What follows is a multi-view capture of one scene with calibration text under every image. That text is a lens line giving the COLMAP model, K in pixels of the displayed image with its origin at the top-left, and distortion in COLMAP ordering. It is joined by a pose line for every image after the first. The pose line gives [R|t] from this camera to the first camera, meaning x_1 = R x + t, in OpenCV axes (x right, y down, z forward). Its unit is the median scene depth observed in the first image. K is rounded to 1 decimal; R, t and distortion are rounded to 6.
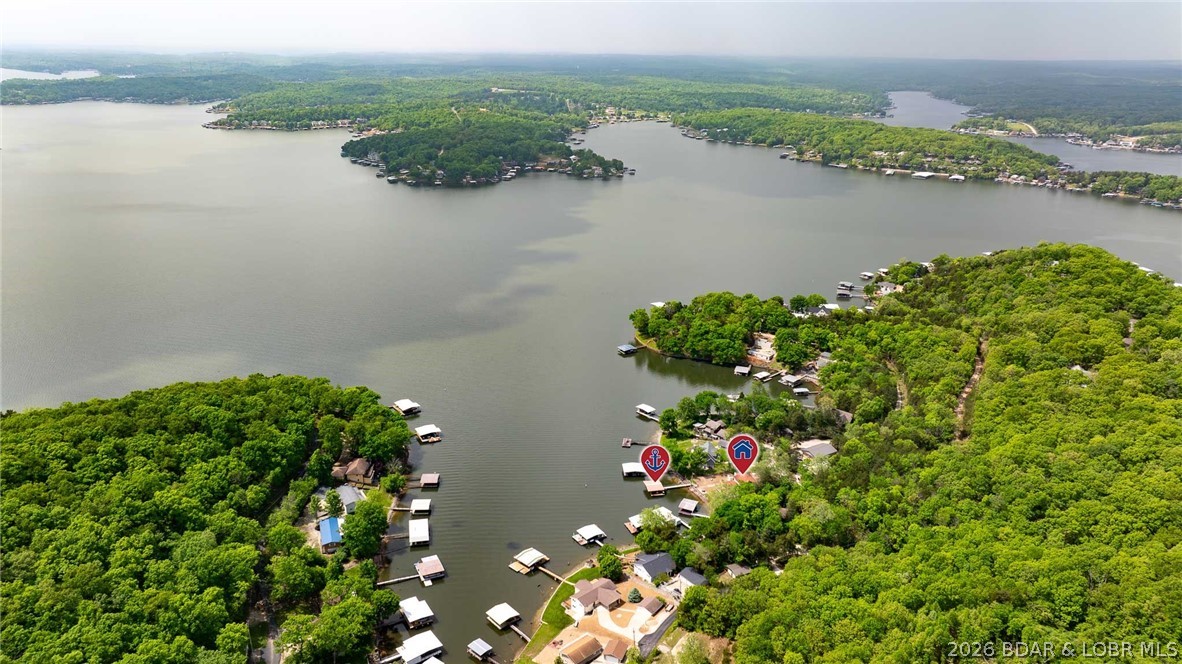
lens RADIAL K [[821.0, 0, 590.2], [0, 821.0, 330.9], [0, 0, 1]] dist [-0.019710, 0.010550]
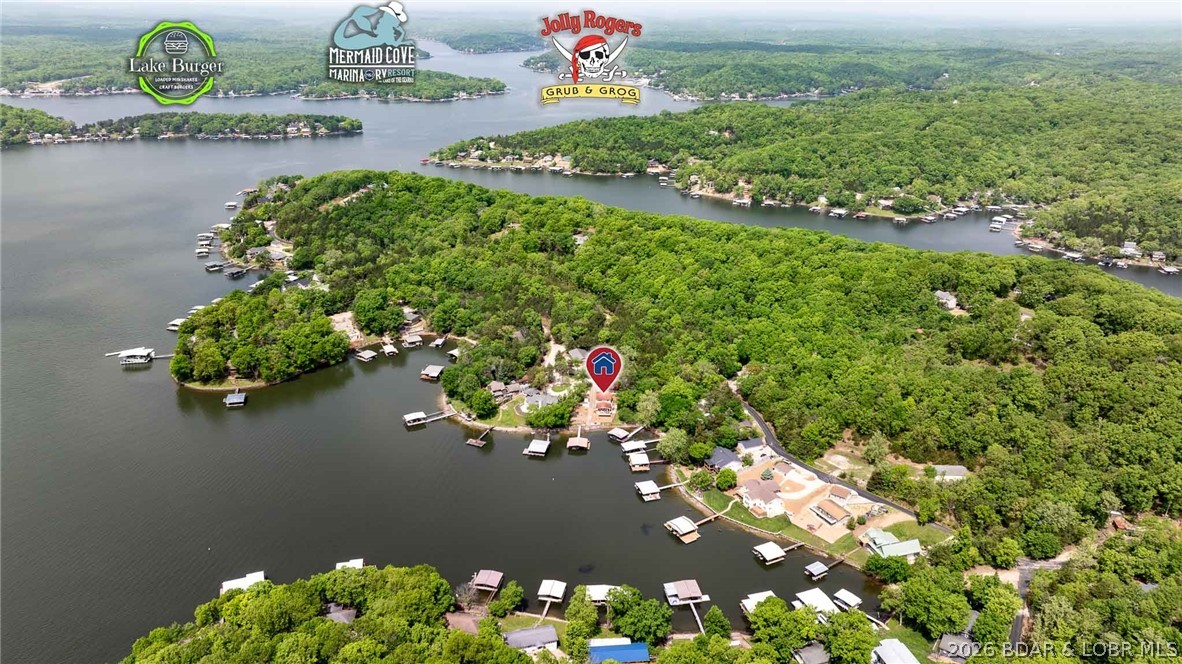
lens RADIAL K [[821.0, 0, 590.4], [0, 821.0, 333.5], [0, 0, 1]] dist [-0.019710, 0.010550]
pose [[0.250569, -0.363718, 0.897176, -0.611521], [0.302012, 0.909858, 0.284511, -0.171503], [-0.919785, 0.199669, 0.337829, 0.480622]]
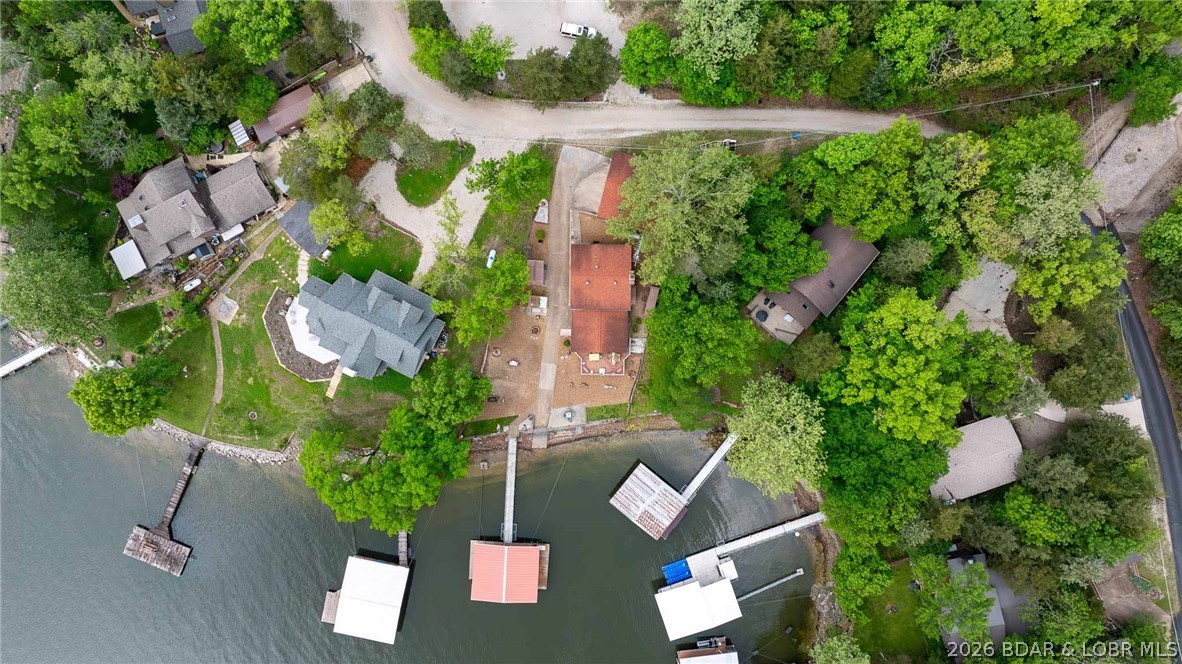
lens RADIAL K [[821.0, 0, 589.6], [0, 821.0, 334.3], [0, 0, 1]] dist [-0.019710, 0.010550]
pose [[0.257020, -0.966393, 0.005122, 0.122182], [0.309396, 0.087305, 0.946917, -0.068154], [-0.915541, -0.241792, 0.321437, 0.700717]]
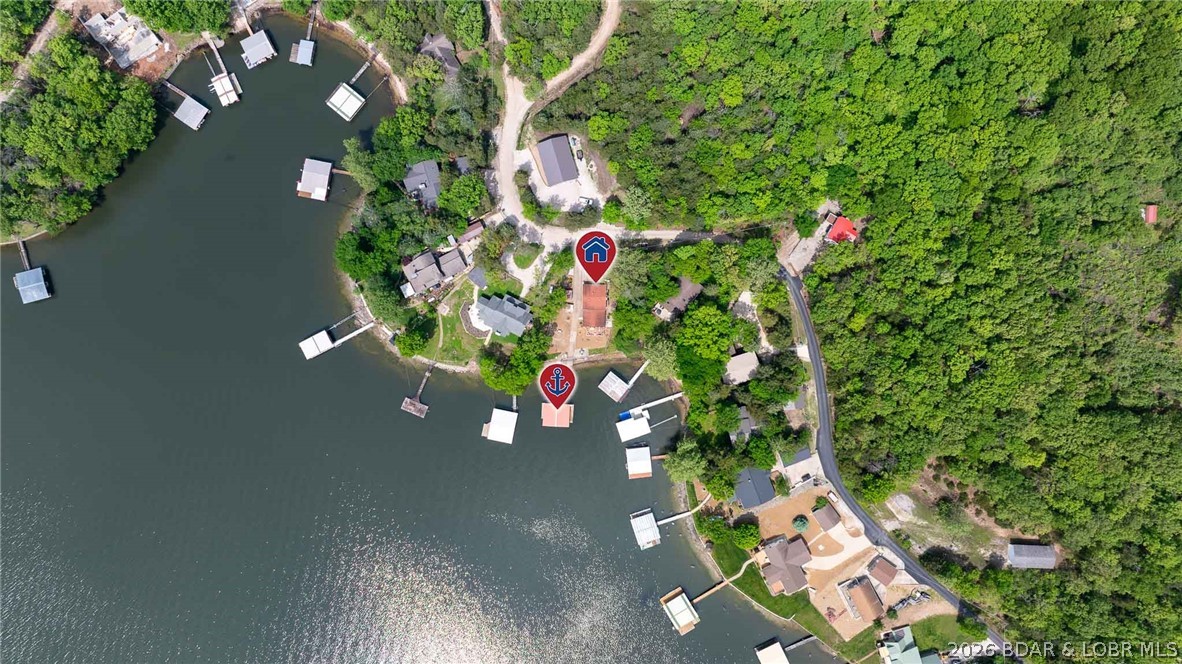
lens RADIAL K [[821.0, 0, 591.4], [0, 821.0, 330.9], [0, 0, 1]] dist [-0.019710, 0.010550]
pose [[0.257398, -0.966288, -0.005759, 0.119338], [0.309064, 0.076678, 0.947945, -0.388859], [-0.915547, -0.245779, 0.318381, 0.590755]]
